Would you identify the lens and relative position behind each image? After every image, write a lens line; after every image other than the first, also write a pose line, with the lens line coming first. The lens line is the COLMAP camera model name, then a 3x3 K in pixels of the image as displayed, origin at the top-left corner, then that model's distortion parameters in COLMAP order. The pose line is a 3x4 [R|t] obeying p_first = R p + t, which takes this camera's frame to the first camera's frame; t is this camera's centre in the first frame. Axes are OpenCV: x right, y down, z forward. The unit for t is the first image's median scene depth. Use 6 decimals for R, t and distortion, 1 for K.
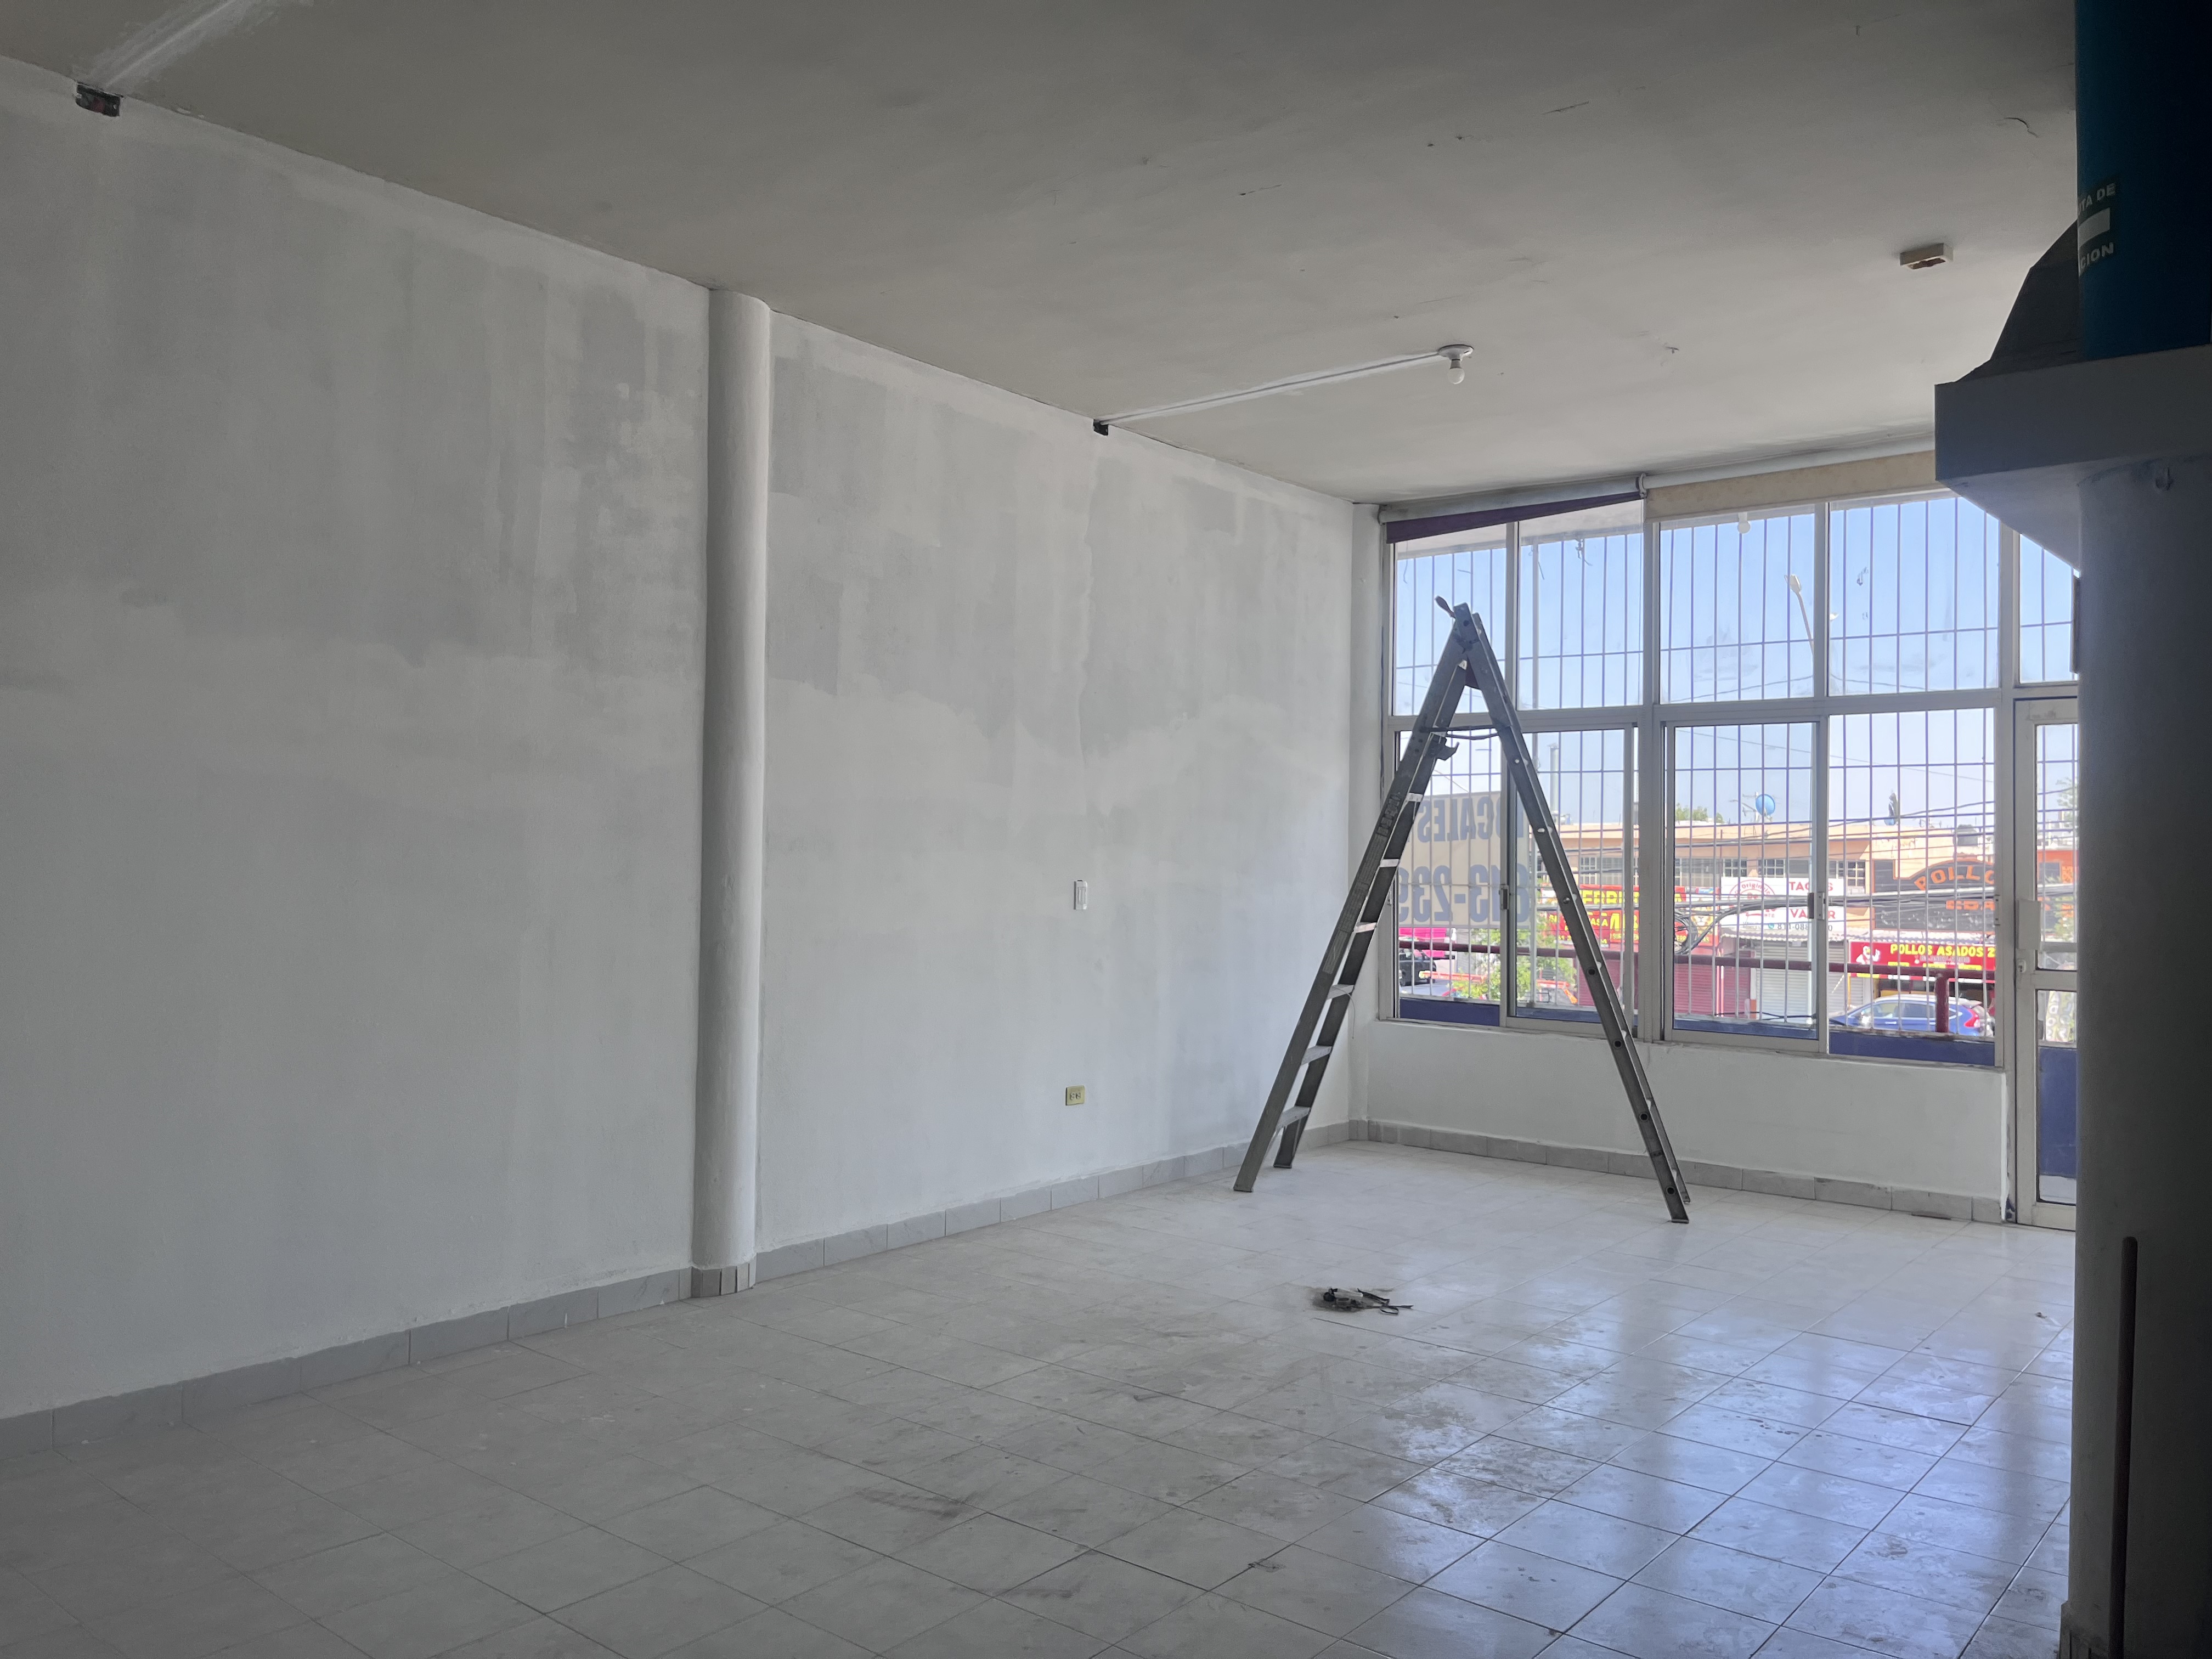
lens RADIAL K [[1709.2, 0, 1112.0], [0, 1709.2, 799.5], [0, 0, 1]] dist [0.055949, -0.081534]
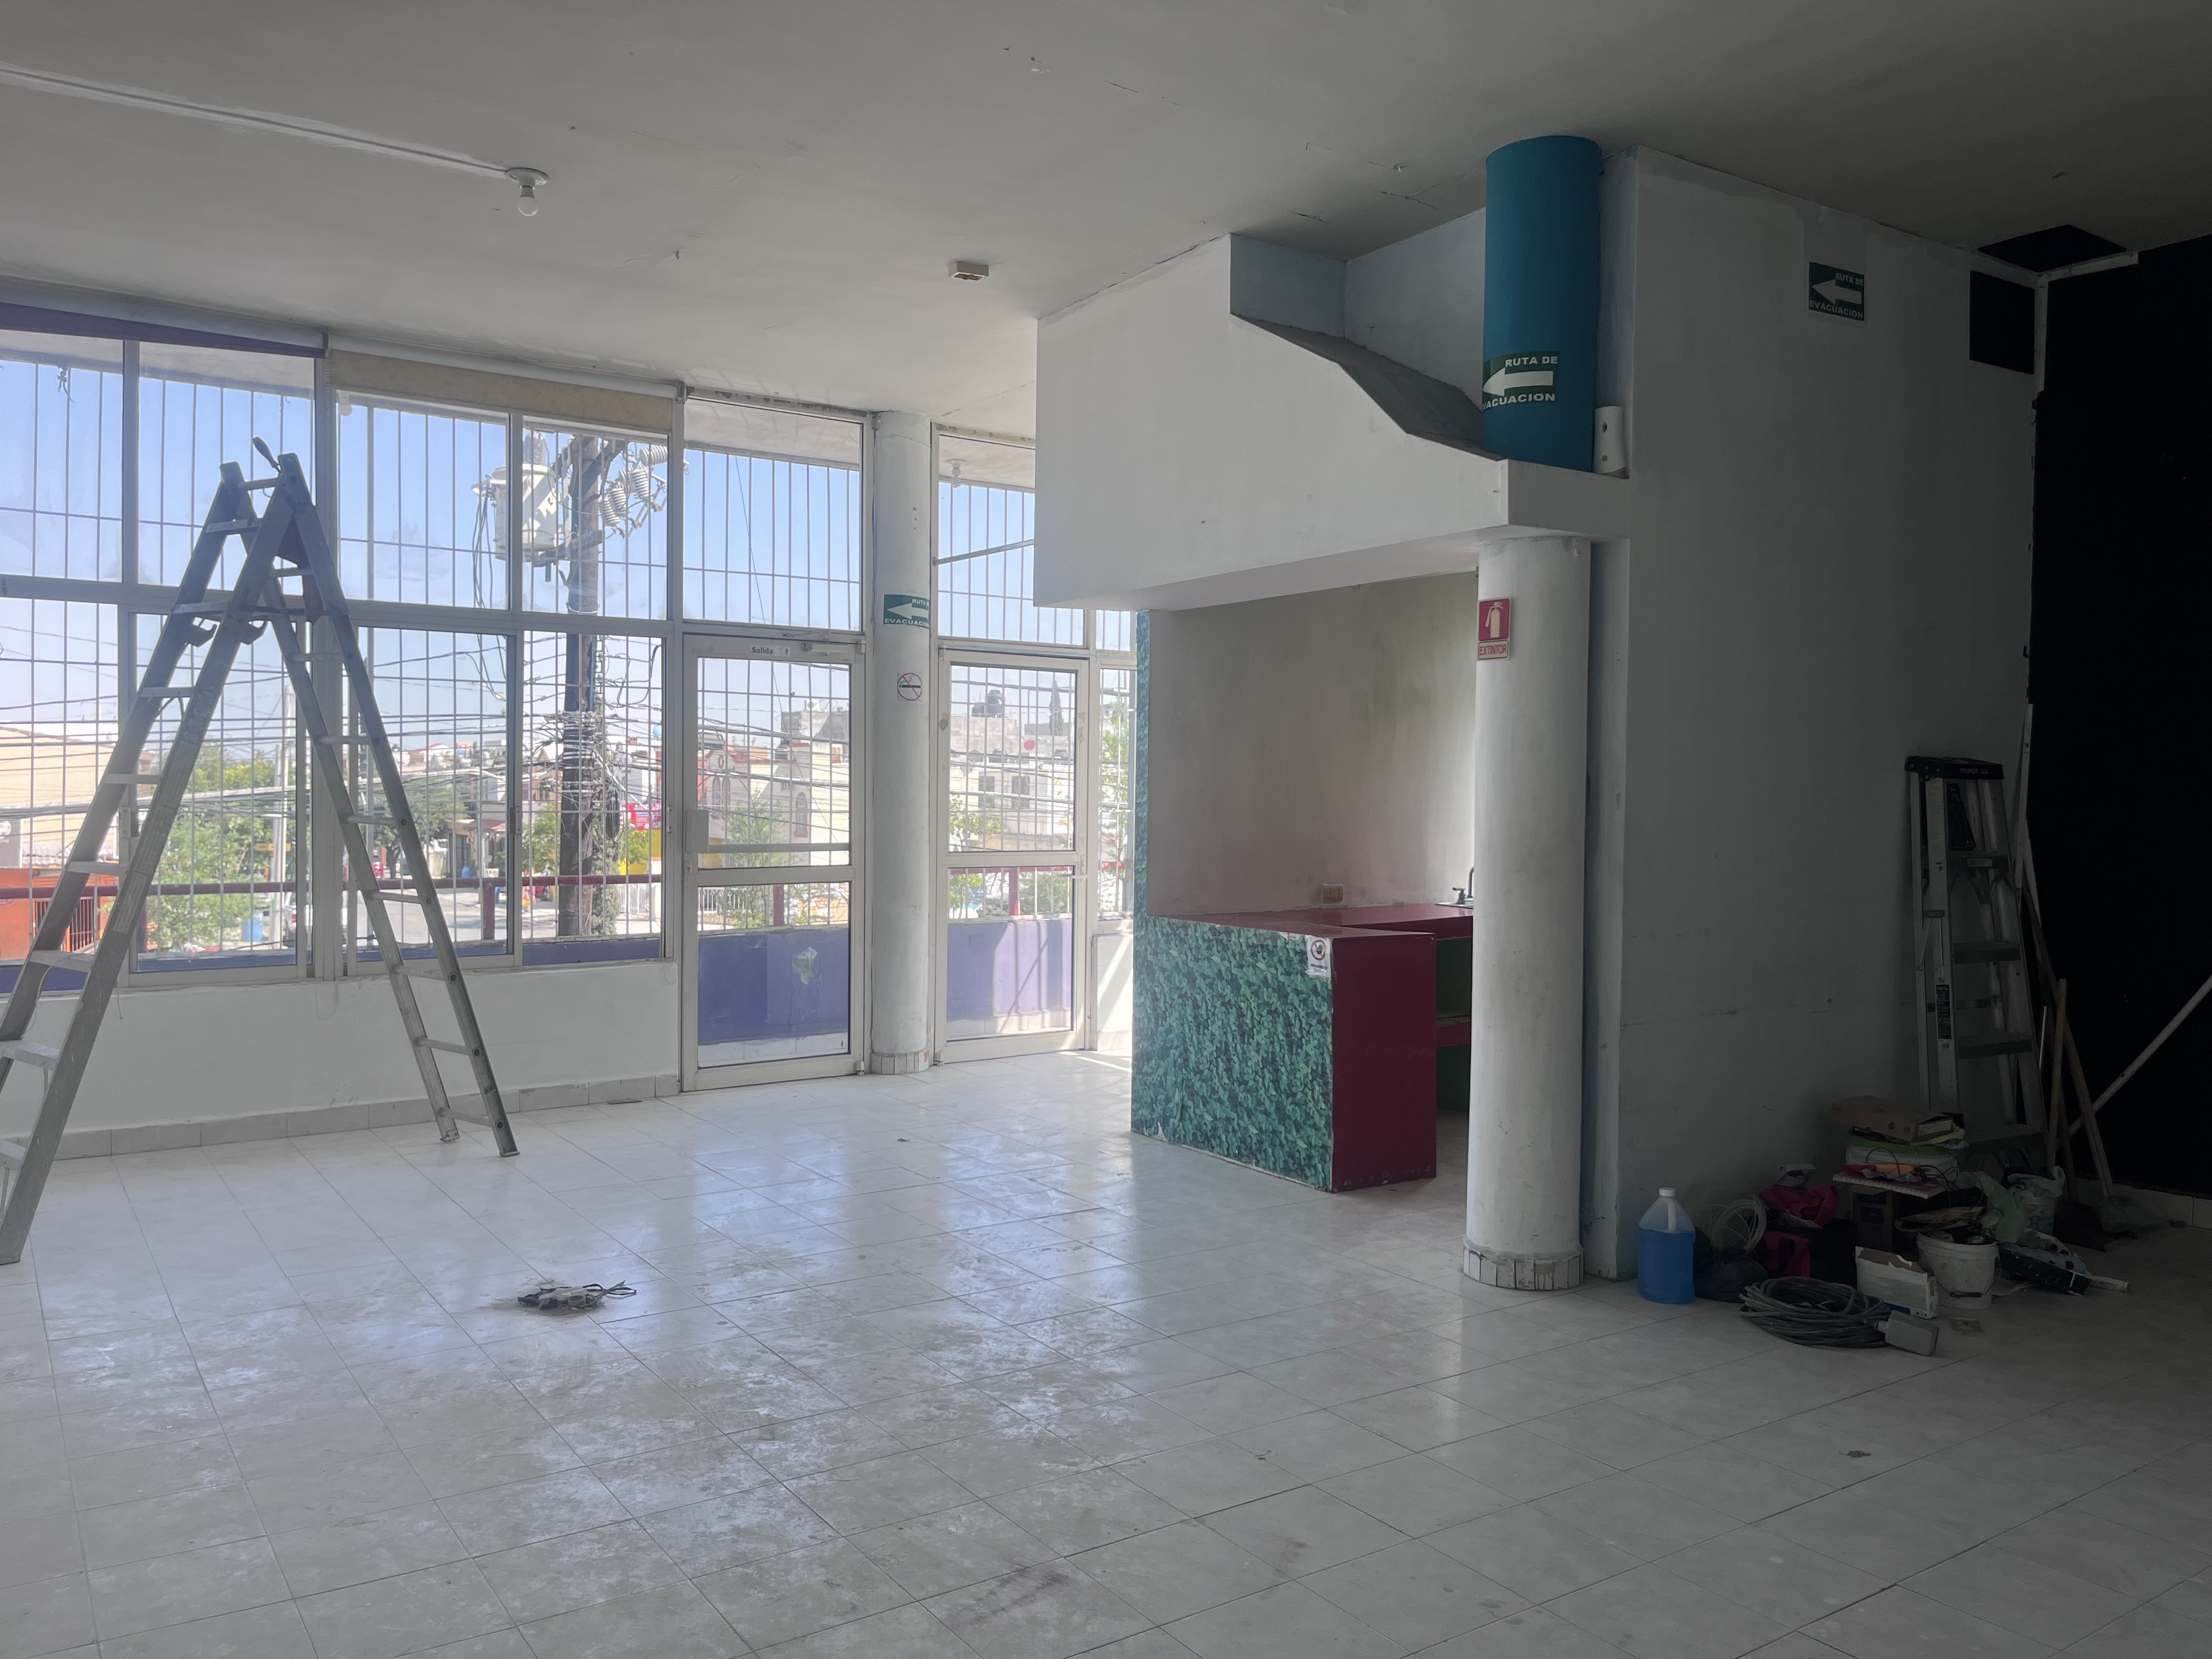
lens RADIAL K [[1681.0, 0, 1118.9], [0, 1681.0, 815.6], [0, 0, 1]] dist [0.120796, -0.148962]
pose [[0.291902, -0.028351, 0.956028, -0.563846], [-0.033521, 0.998643, 0.039849, 0.009838], [-0.955860, -0.043679, 0.290556, 0.489794]]
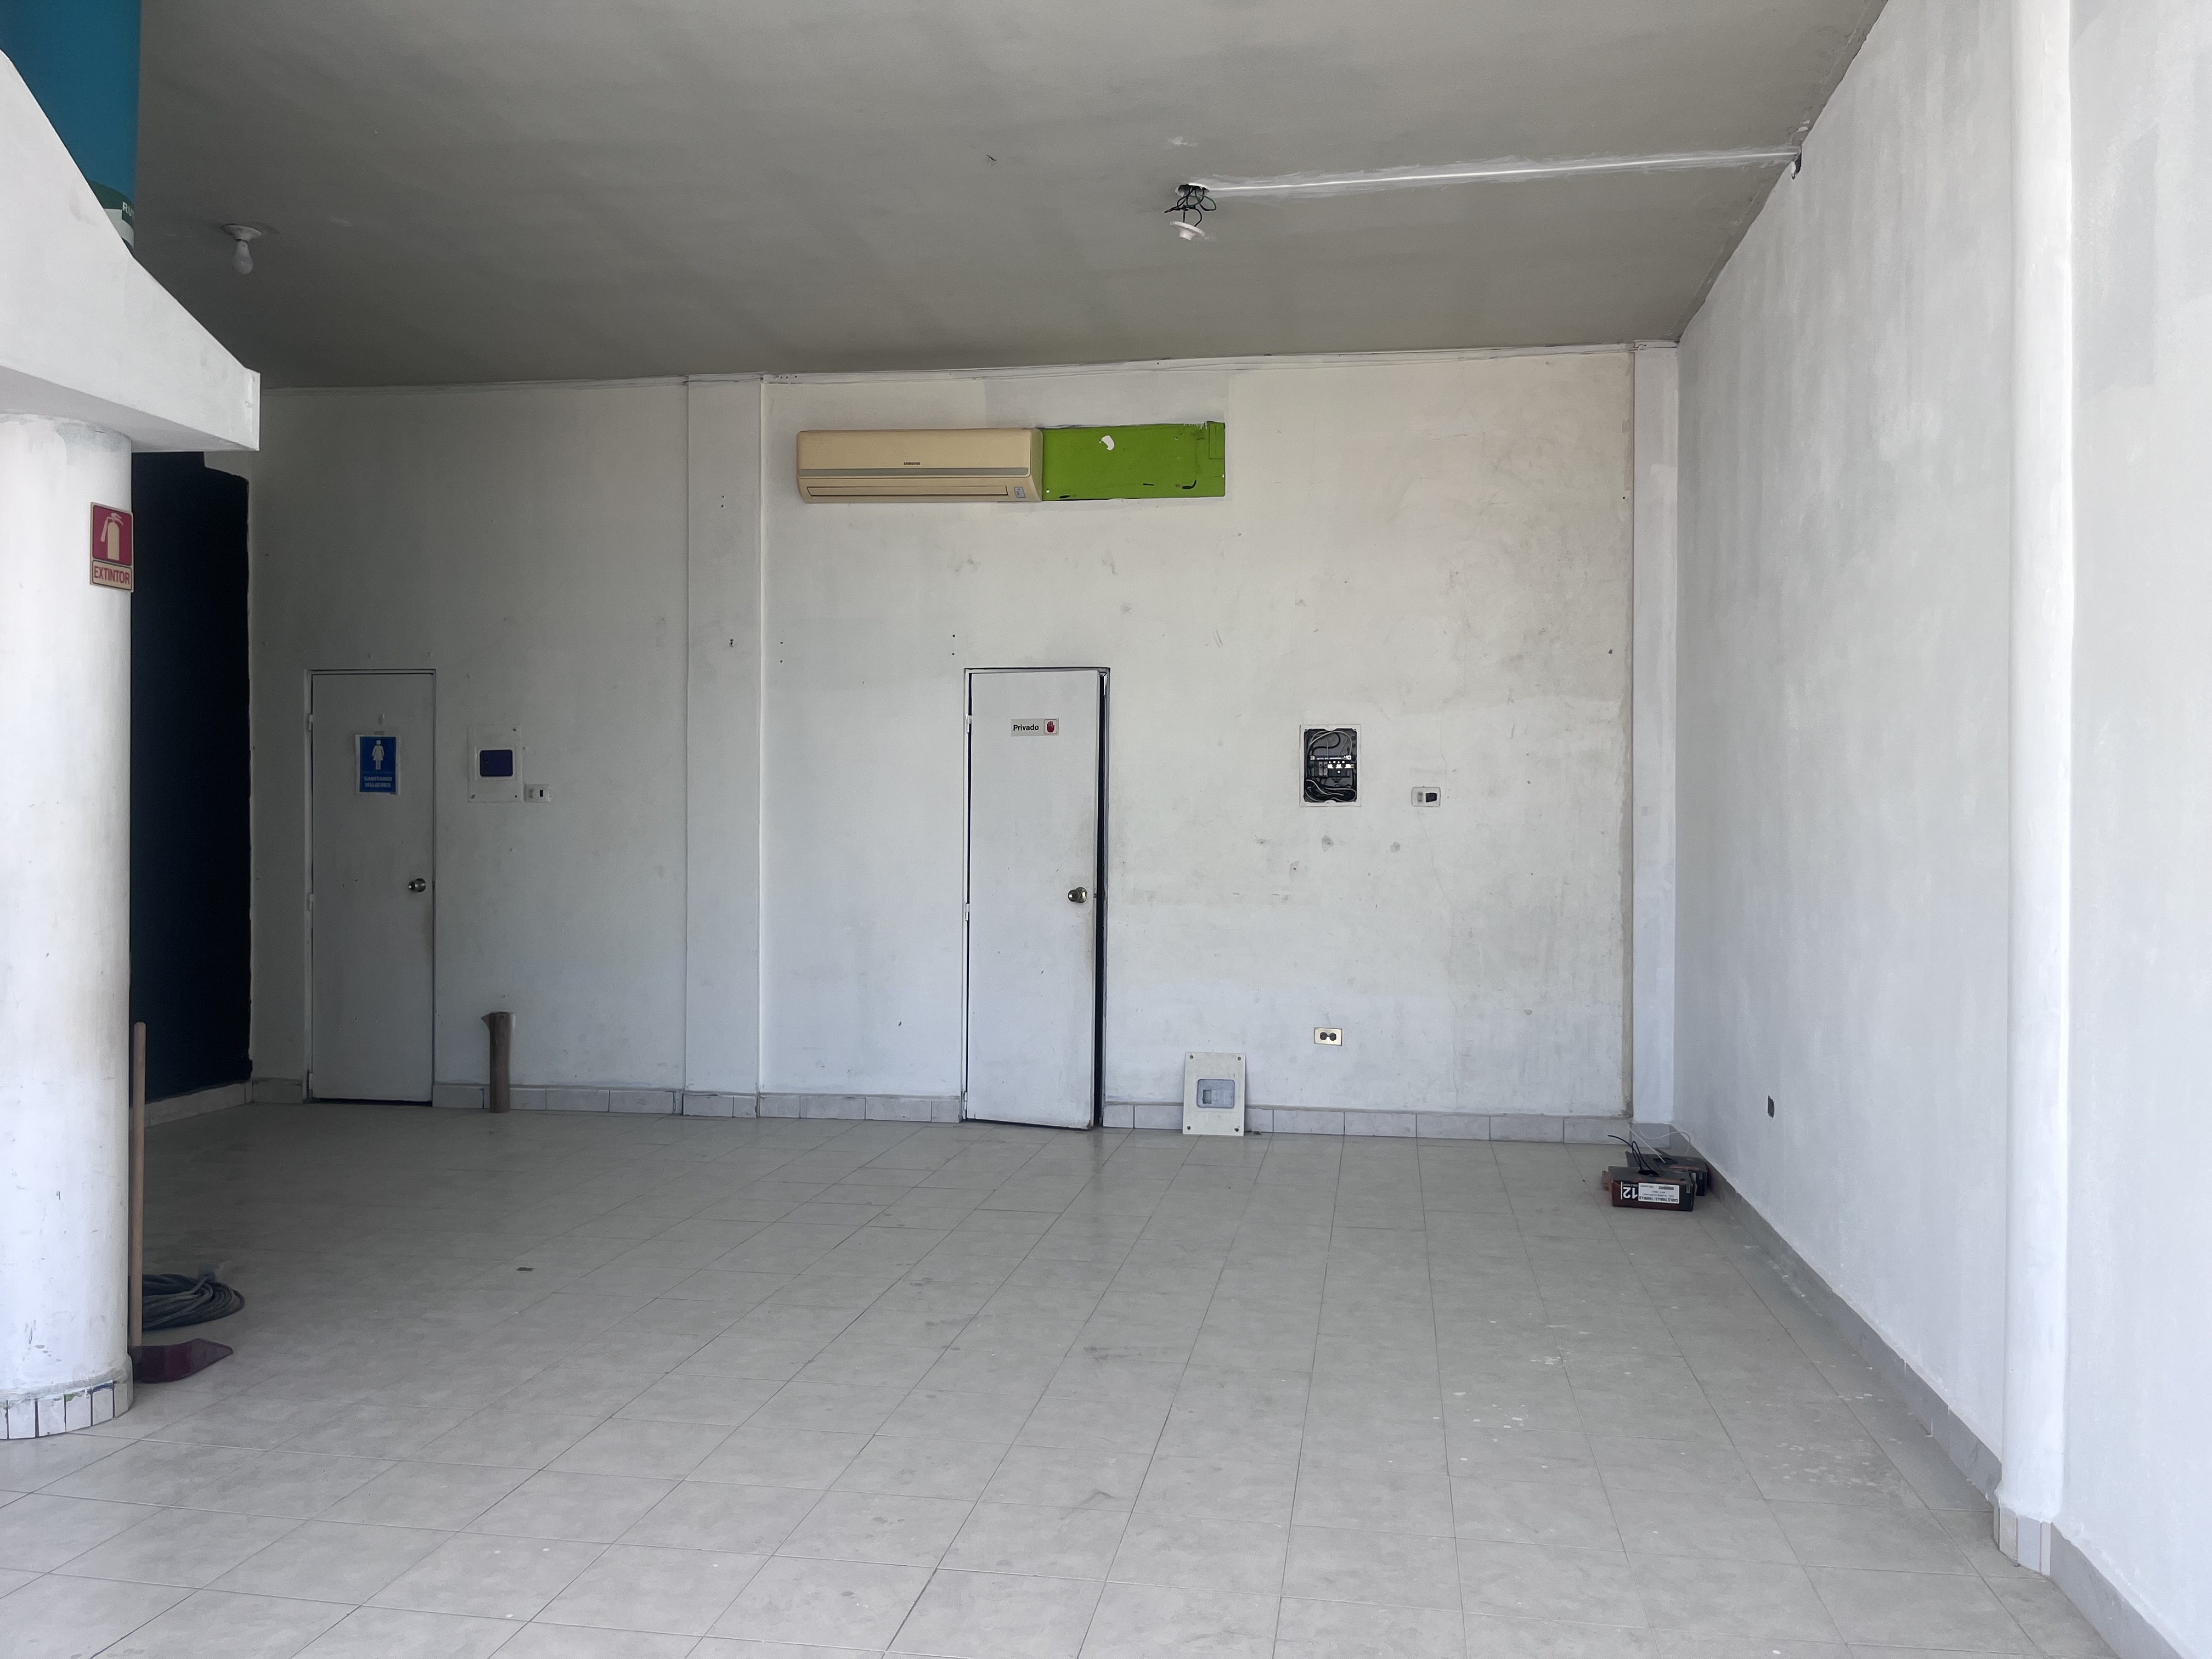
lens RADIAL K [[1706.0, 0, 1095.9], [0, 1706.0, 781.4], [0, 0, 1]] dist [0.064662, -0.095912]
pose [[-0.876147, -0.030412, -0.481083, 0.300031], [-0.000756, 0.998093, -0.061717, 0.073127], [0.482043, -0.053710, -0.874500, 1.315085]]
